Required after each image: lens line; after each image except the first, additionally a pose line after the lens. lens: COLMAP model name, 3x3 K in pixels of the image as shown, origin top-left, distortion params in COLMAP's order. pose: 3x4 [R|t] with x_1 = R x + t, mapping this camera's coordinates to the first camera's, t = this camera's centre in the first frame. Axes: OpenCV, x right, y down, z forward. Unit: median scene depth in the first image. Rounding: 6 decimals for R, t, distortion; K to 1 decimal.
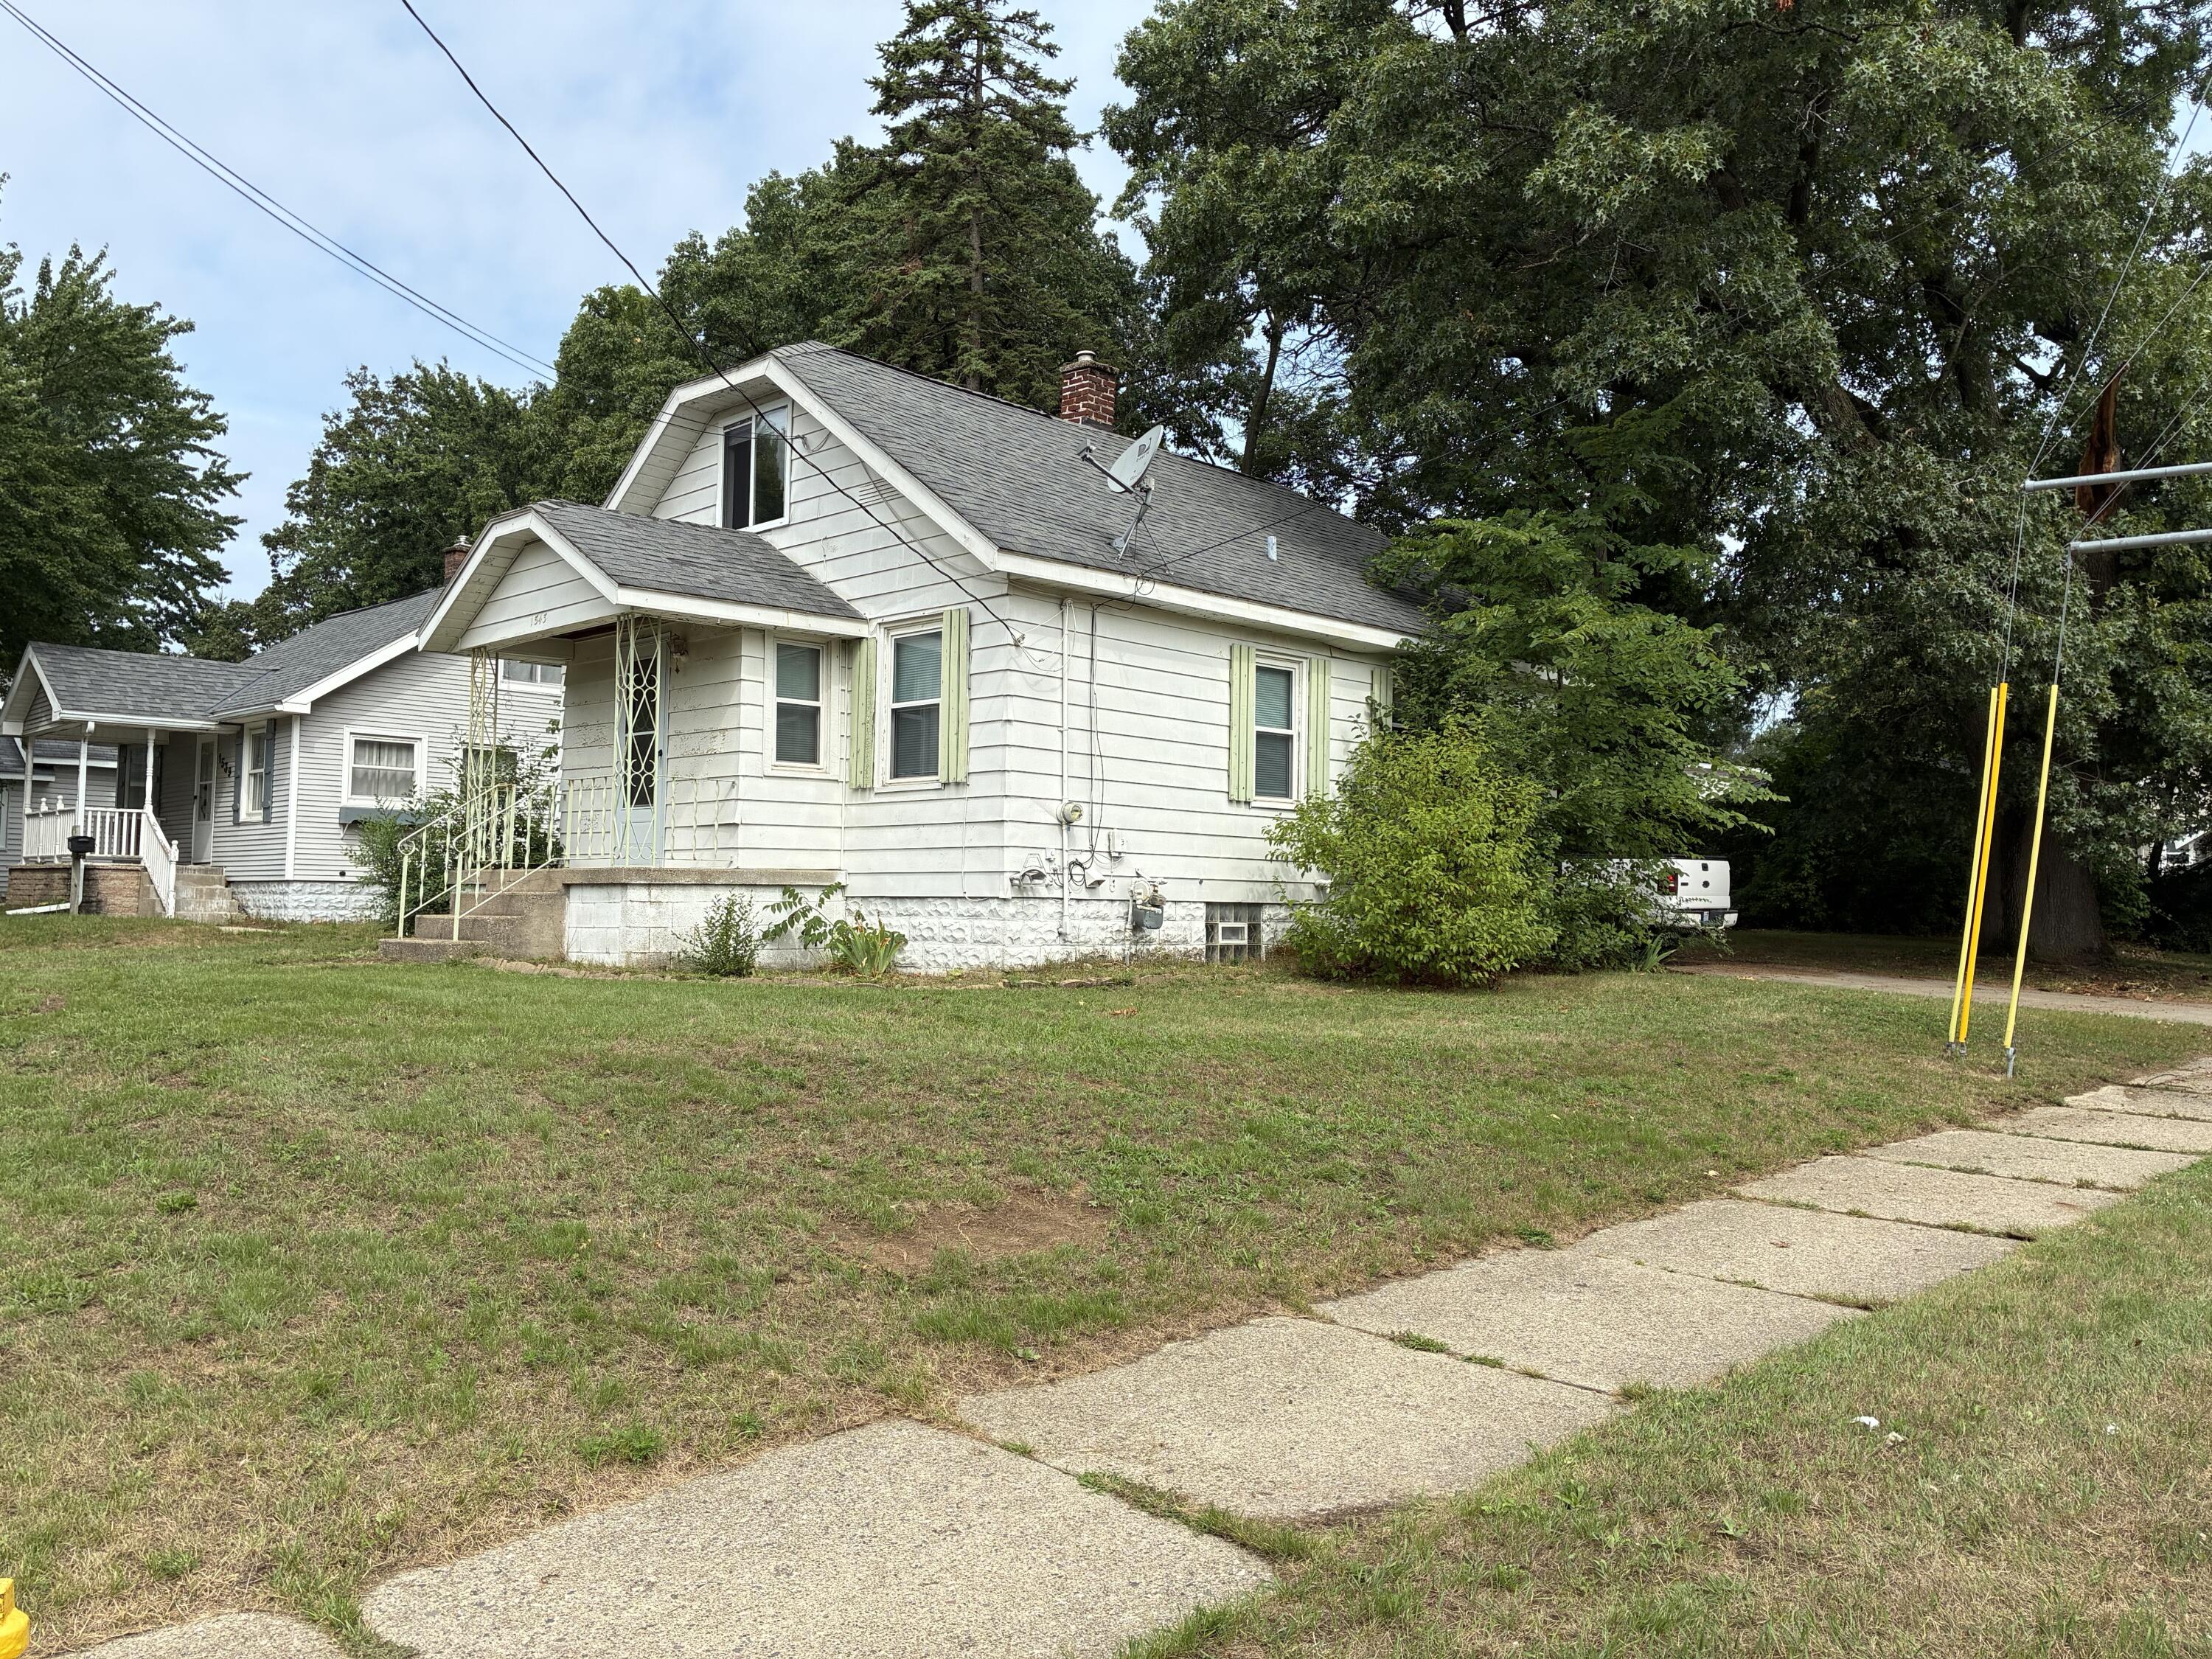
lens RADIAL K [[1633.0, 0, 1106.0], [0, 1633.0, 829.5], [0, 0, 1]] dist [0.074090, -0.149384]
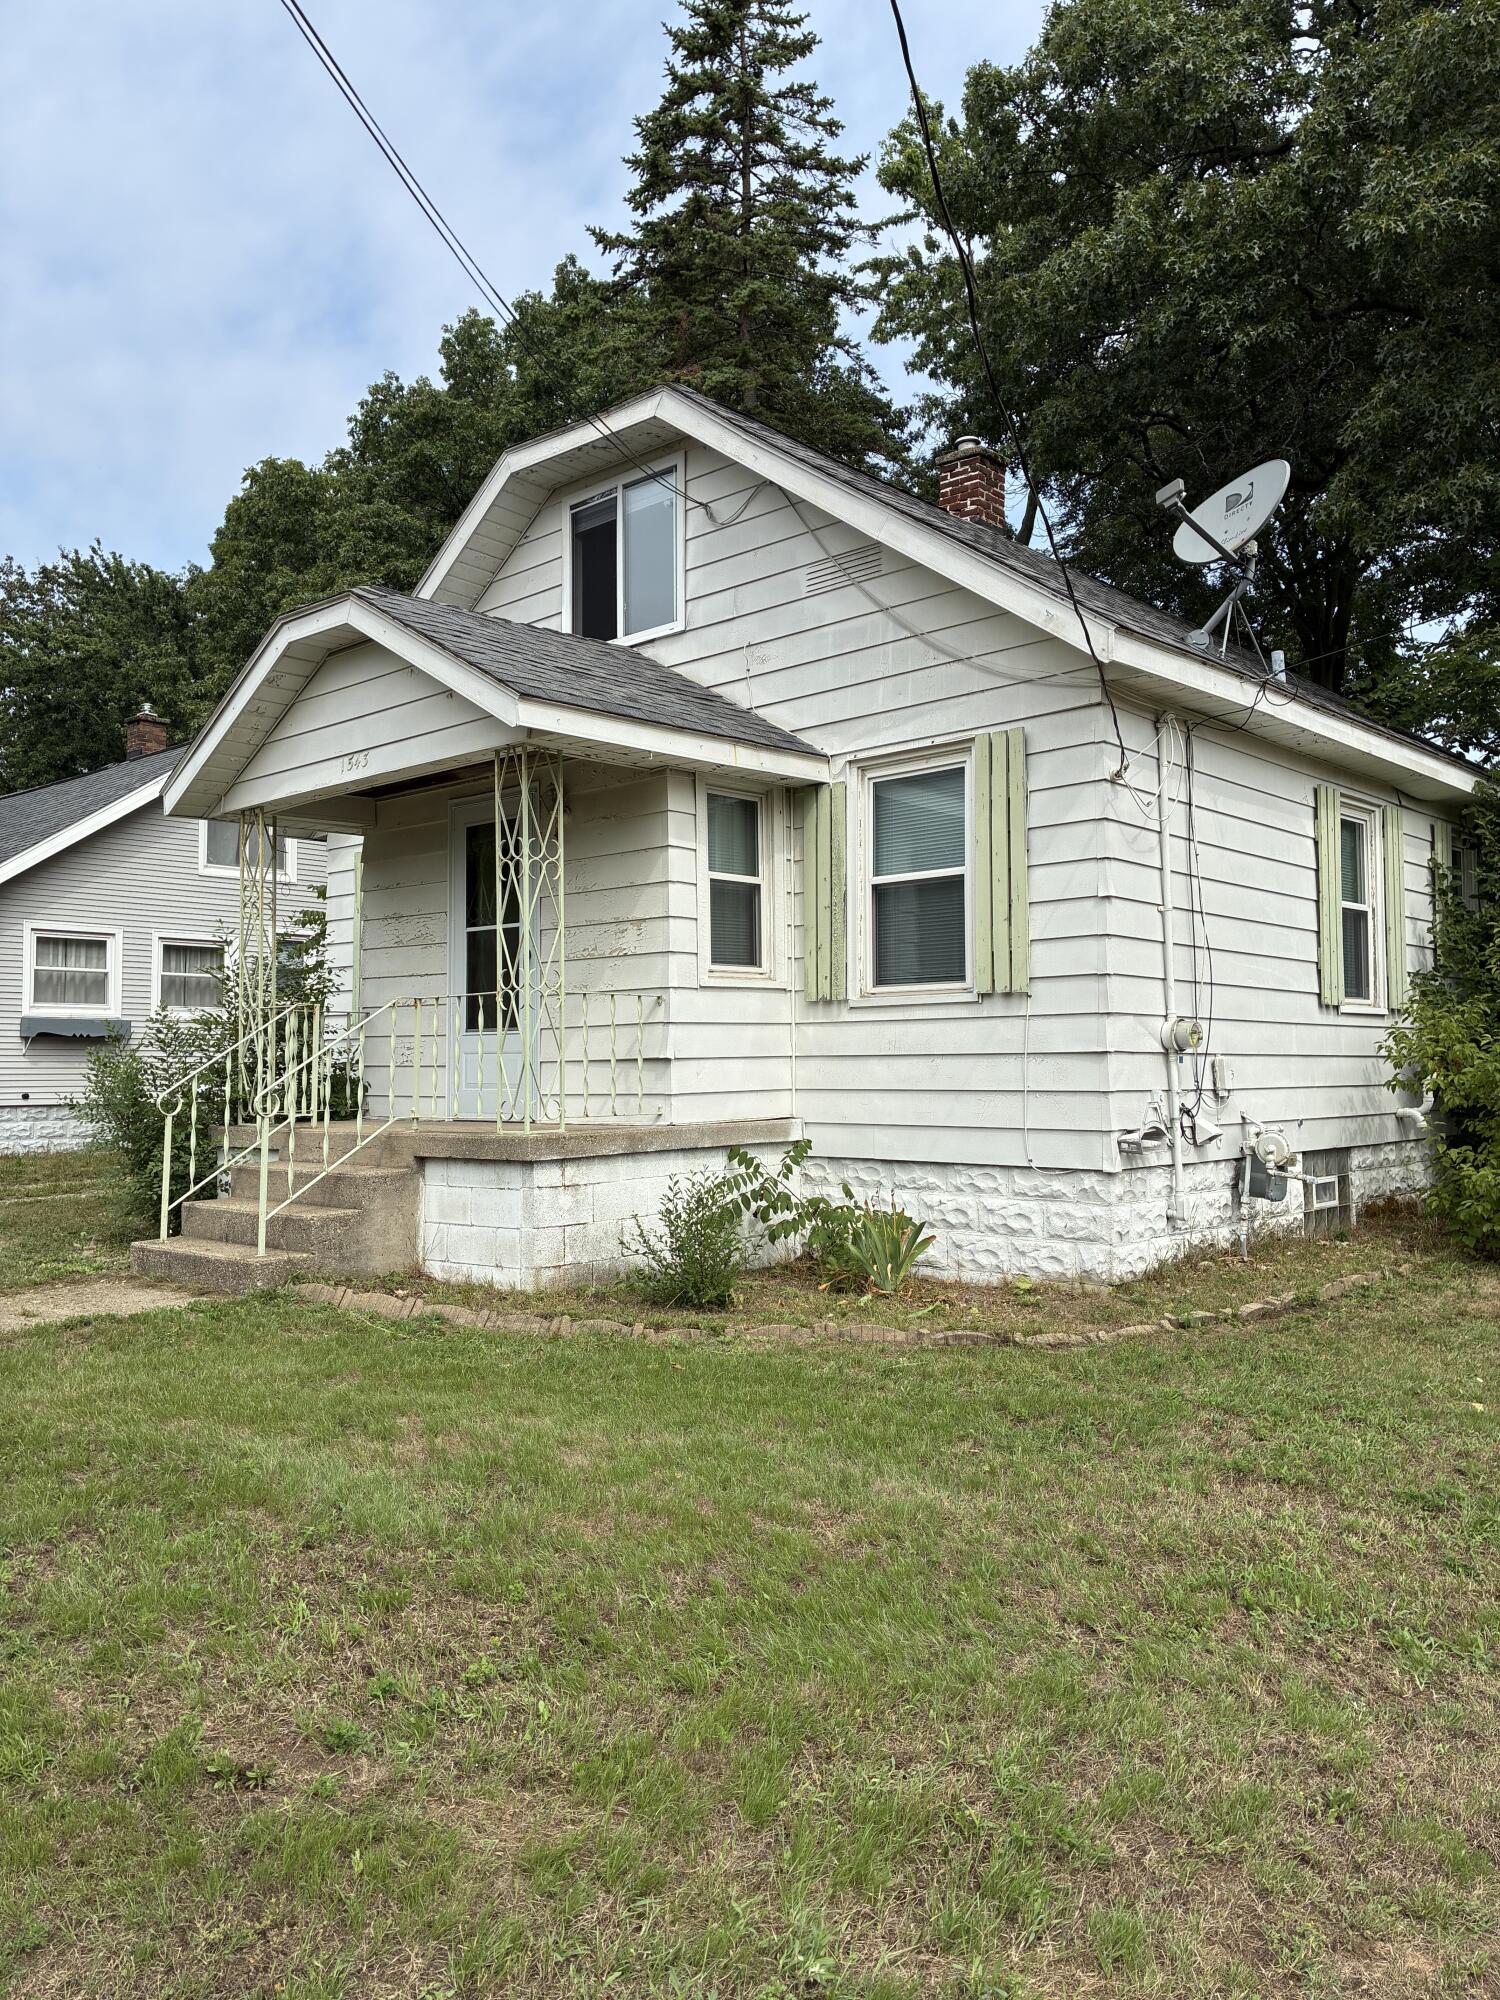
lens RADIAL K [[1508.7, 0, 750.0], [0, 1508.7, 1000.0], [0, 0, 1]] dist [0.053038, -0.072647]
pose [[0.999333, -0.018954, 0.031222, -0.198524], [0.018979, 0.999820, -0.000479, -0.025509], [-0.031207, 0.001071, 0.999512, 0.359496]]
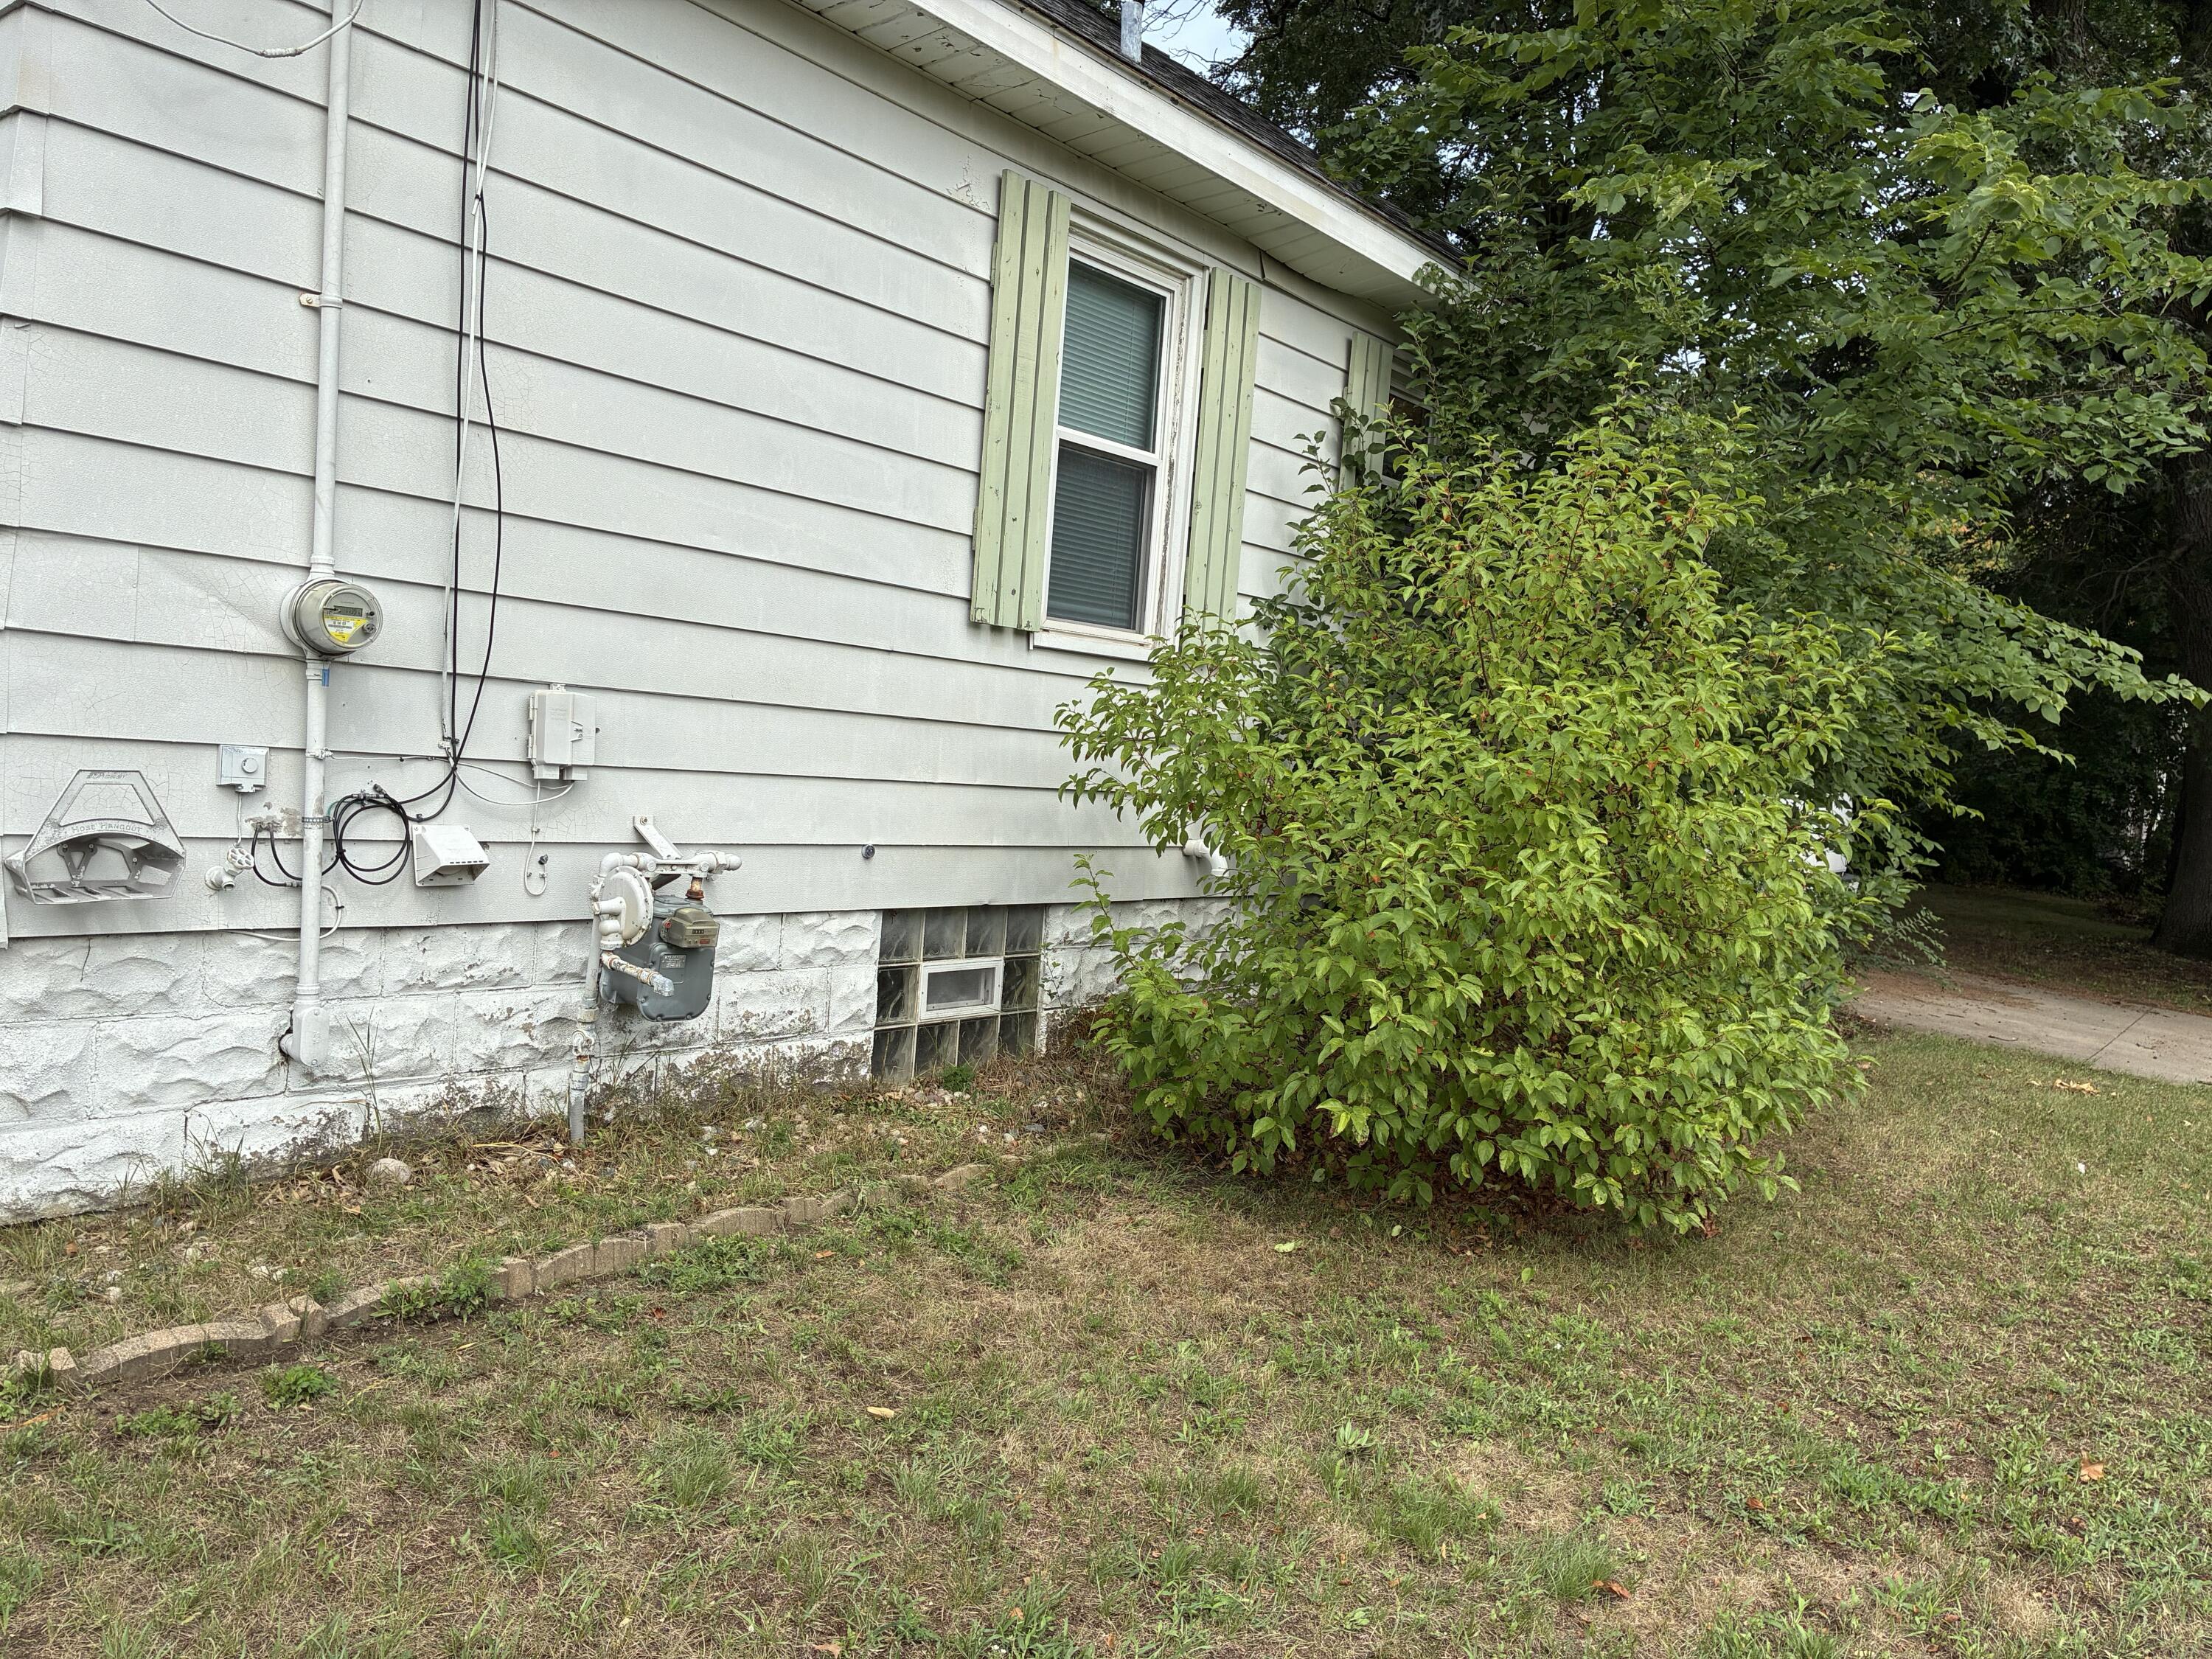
lens RADIAL K [[1668.6, 0, 1075.3], [0, 1668.6, 824.9], [0, 0, 1]] dist [0.053038, -0.072647]
pose [[0.994863, 0.054412, 0.085366, 0.071934], [-0.061774, 0.994369, 0.086110, -0.007227], [-0.080200, -0.090941, 0.992622, 0.652871]]
